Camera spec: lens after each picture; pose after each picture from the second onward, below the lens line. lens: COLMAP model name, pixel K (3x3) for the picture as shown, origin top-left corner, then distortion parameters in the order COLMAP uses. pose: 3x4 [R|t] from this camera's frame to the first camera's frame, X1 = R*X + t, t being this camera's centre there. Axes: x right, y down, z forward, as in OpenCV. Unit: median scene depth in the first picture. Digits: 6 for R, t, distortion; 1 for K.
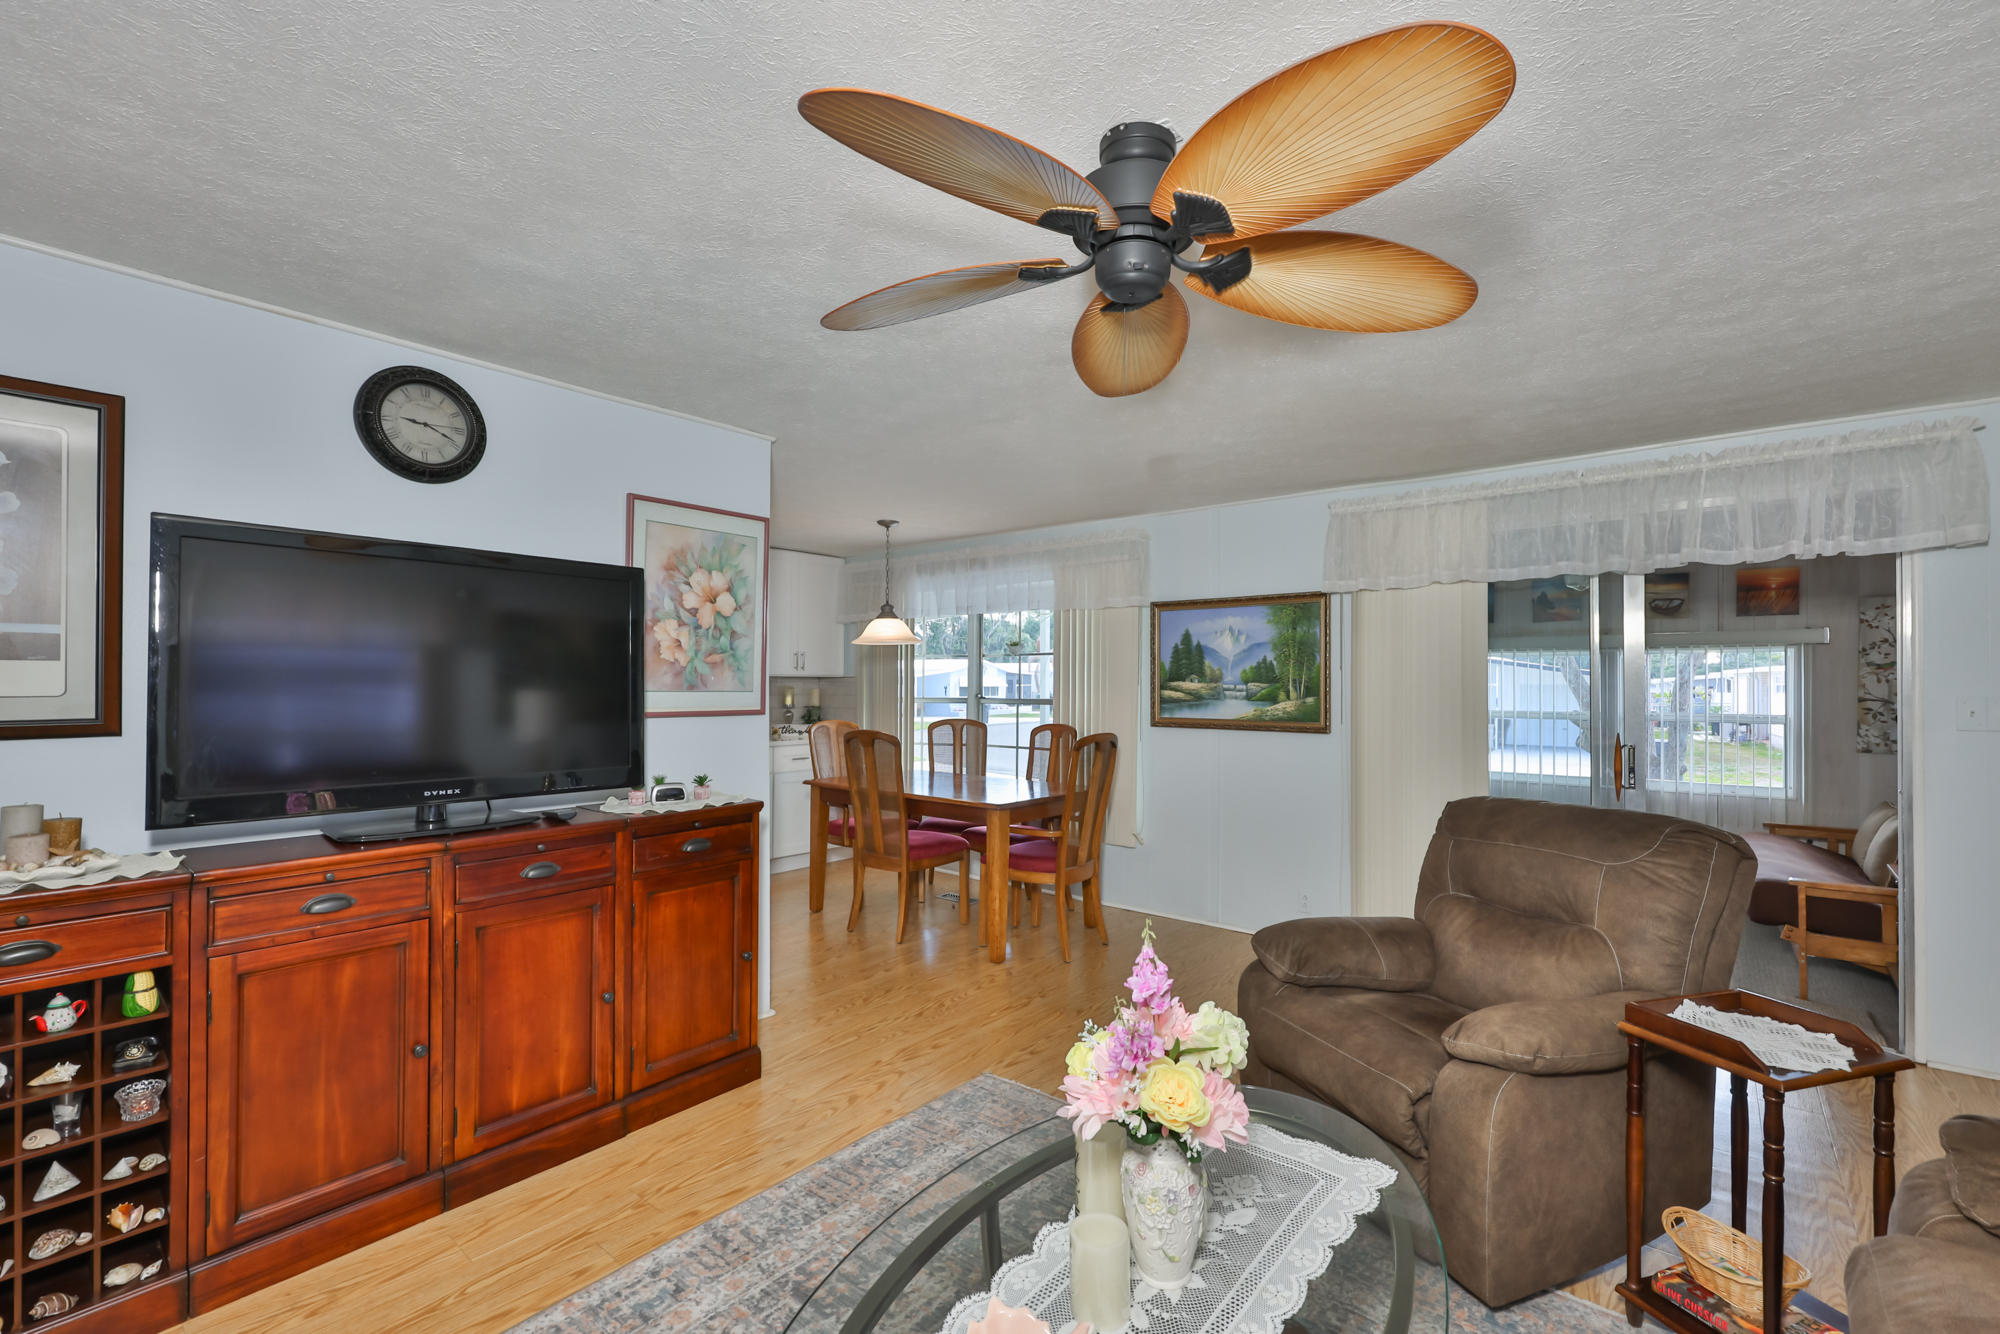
lens RADIAL K [[842.9, 0, 1008.1], [0, 842.9, 672.2], [0, 0, 1]] dist [-0.000444, -0.000249]
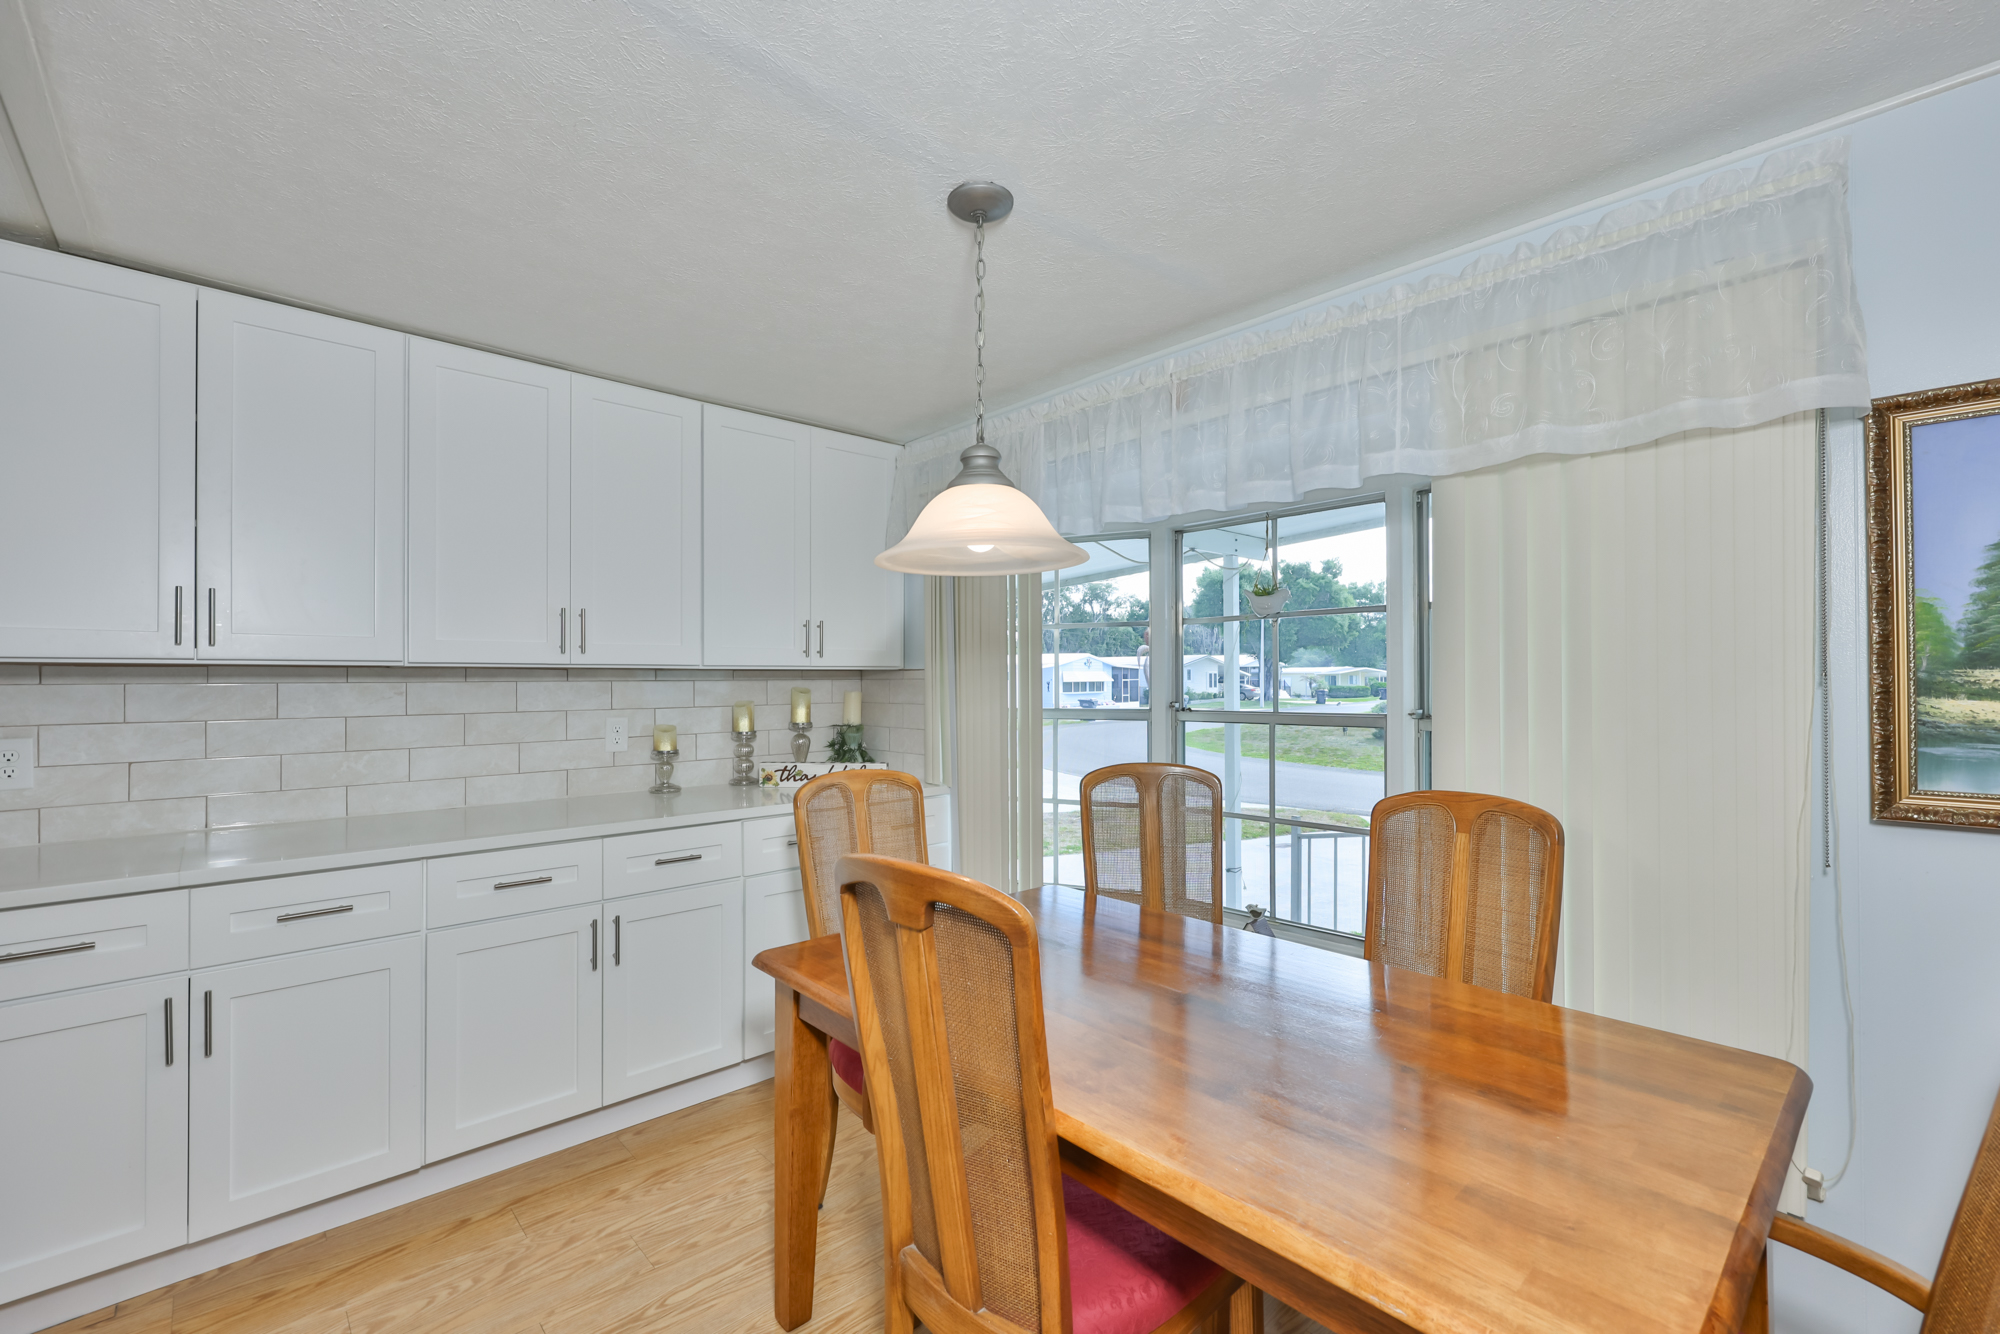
lens RADIAL K [[855.1, 0, 992.7], [0, 855.1, 691.5], [0, 0, 1]] dist [0.052155, 0.000035]
pose [[0.990988, -0.006602, -0.133791, -0.142463], [0.010171, 0.999610, 0.026009, 0.011591], [0.133567, -0.027136, 0.990668, 1.002273]]
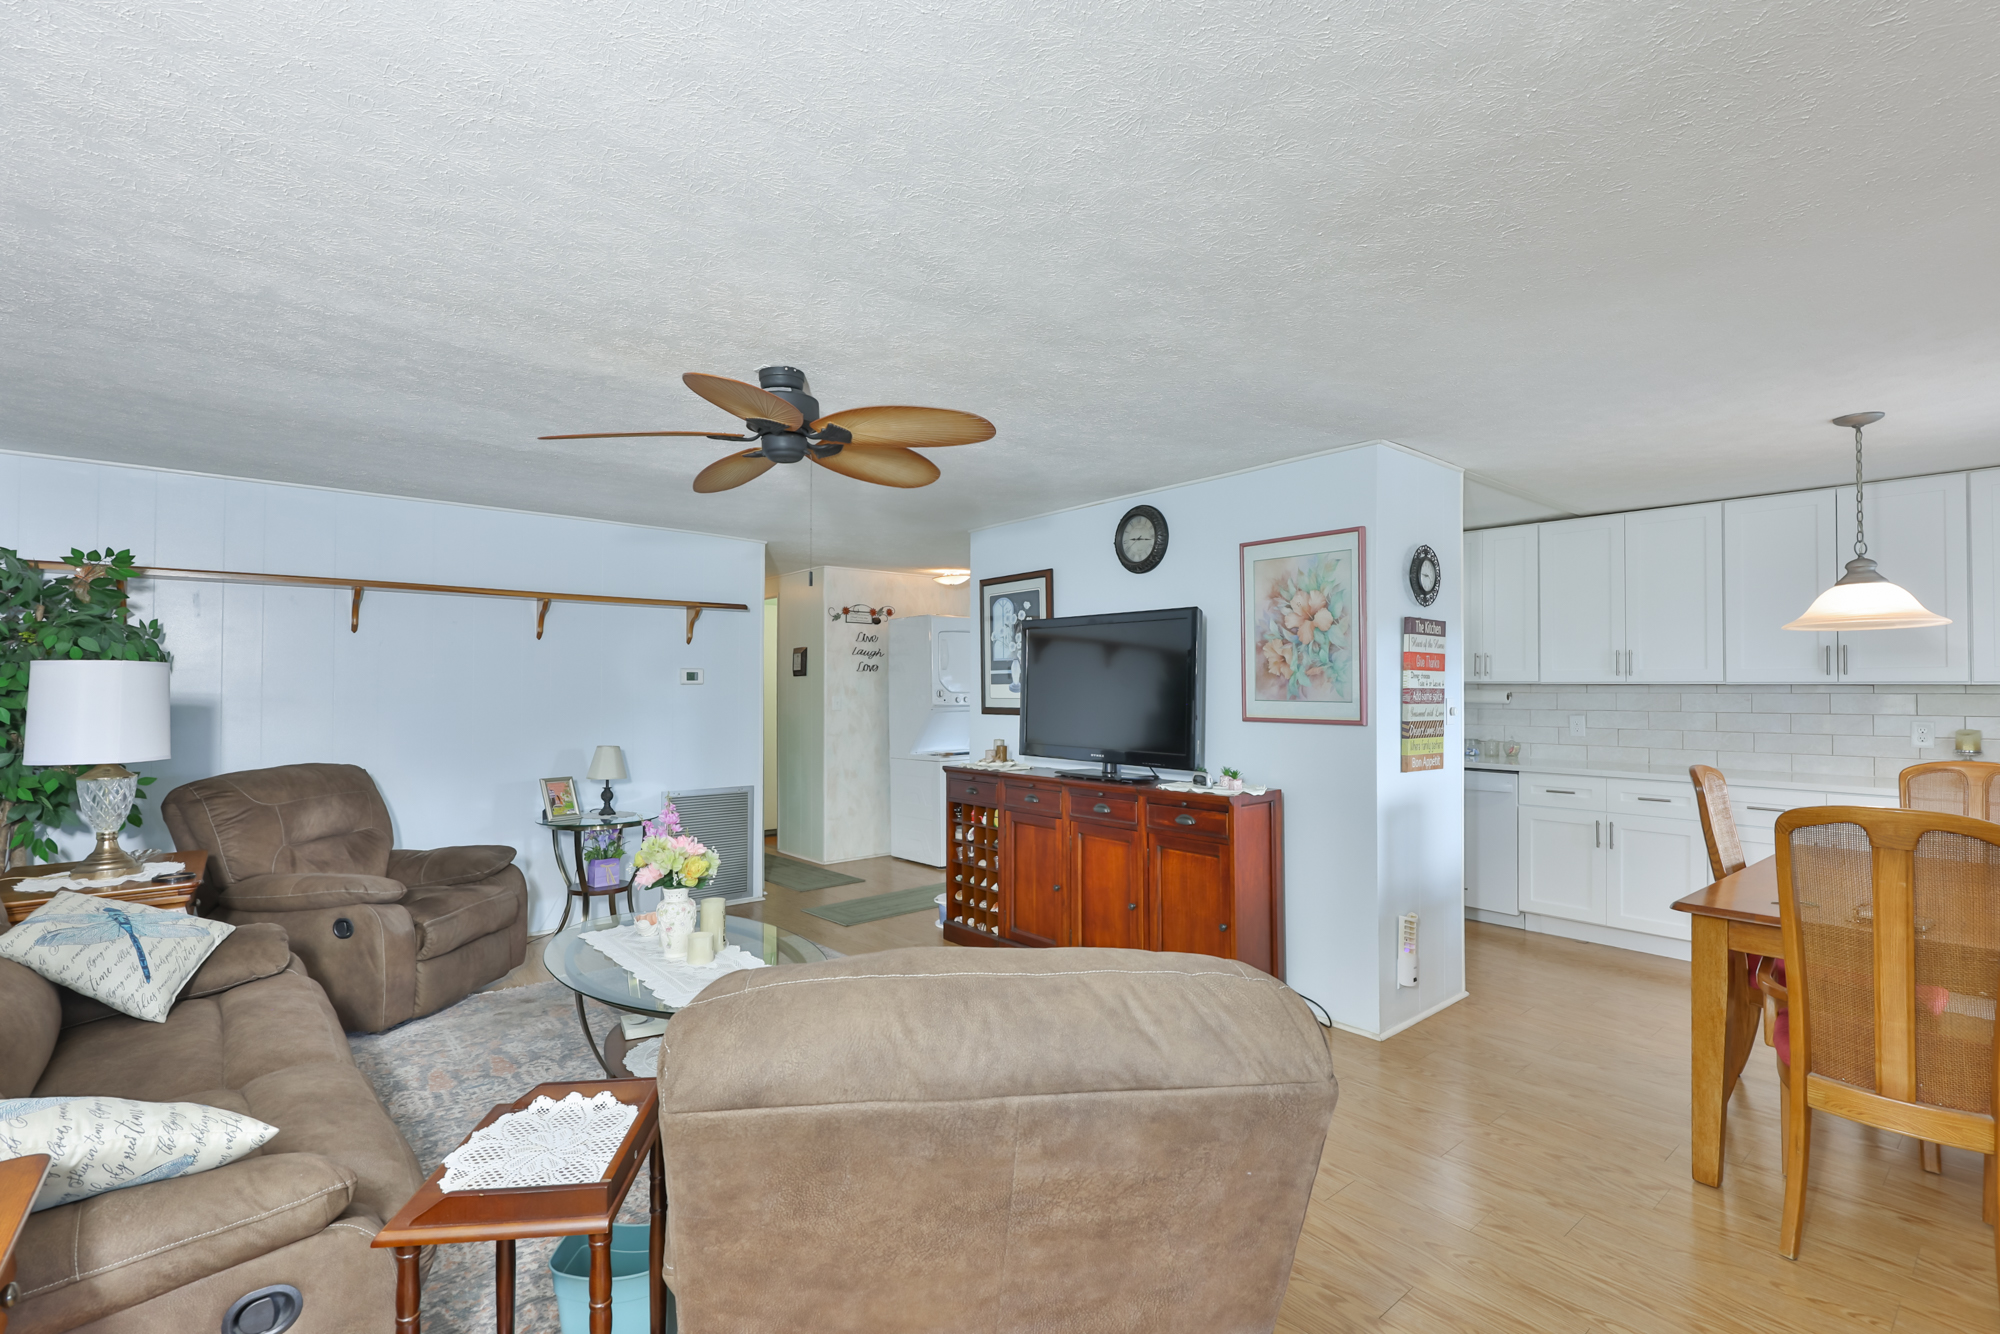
lens RADIAL K [[896.0, 0, 1011.5], [0, 896.0, 673.5], [0, 0, 1]] dist [-0.002943, -0.000330]
pose [[-0.167591, -0.023763, -0.985570, 0.850098], [0.008767, 0.999634, -0.025593, 0.012847], [0.985818, -0.012929, -0.167321, 0.807812]]
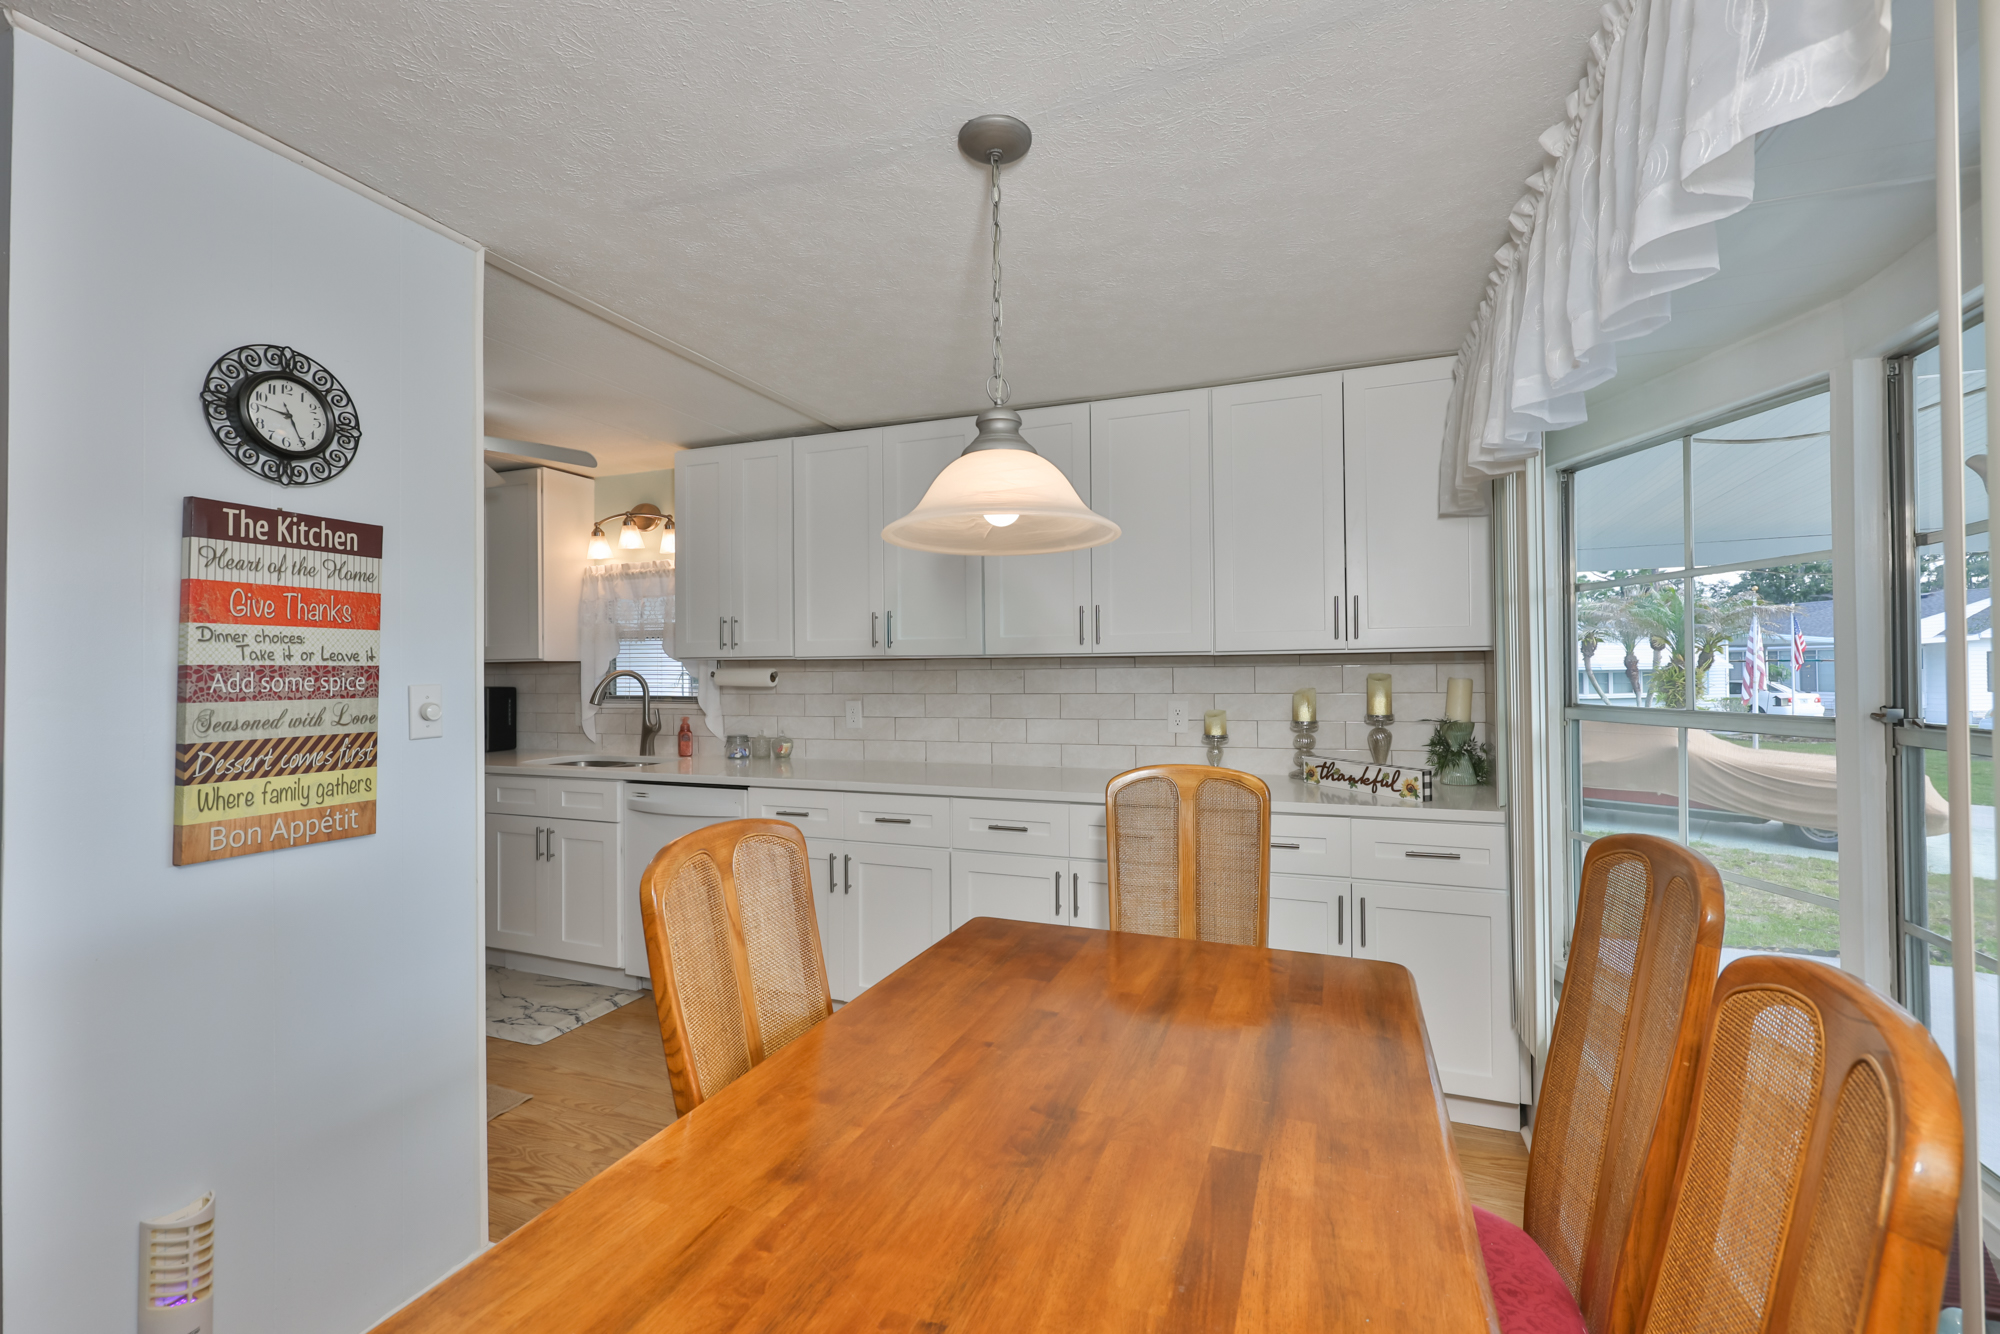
lens RADIAL K [[842.9, 0, 1008.1], [0, 842.9, 672.2], [0, 0, 1]] dist [-0.000444, -0.000249]
pose [[0.338144, -0.005992, -0.941075, 0.217344], [0.023477, 0.999722, 0.002070, 0.019504], [0.940802, -0.022793, 0.338190, 1.376023]]
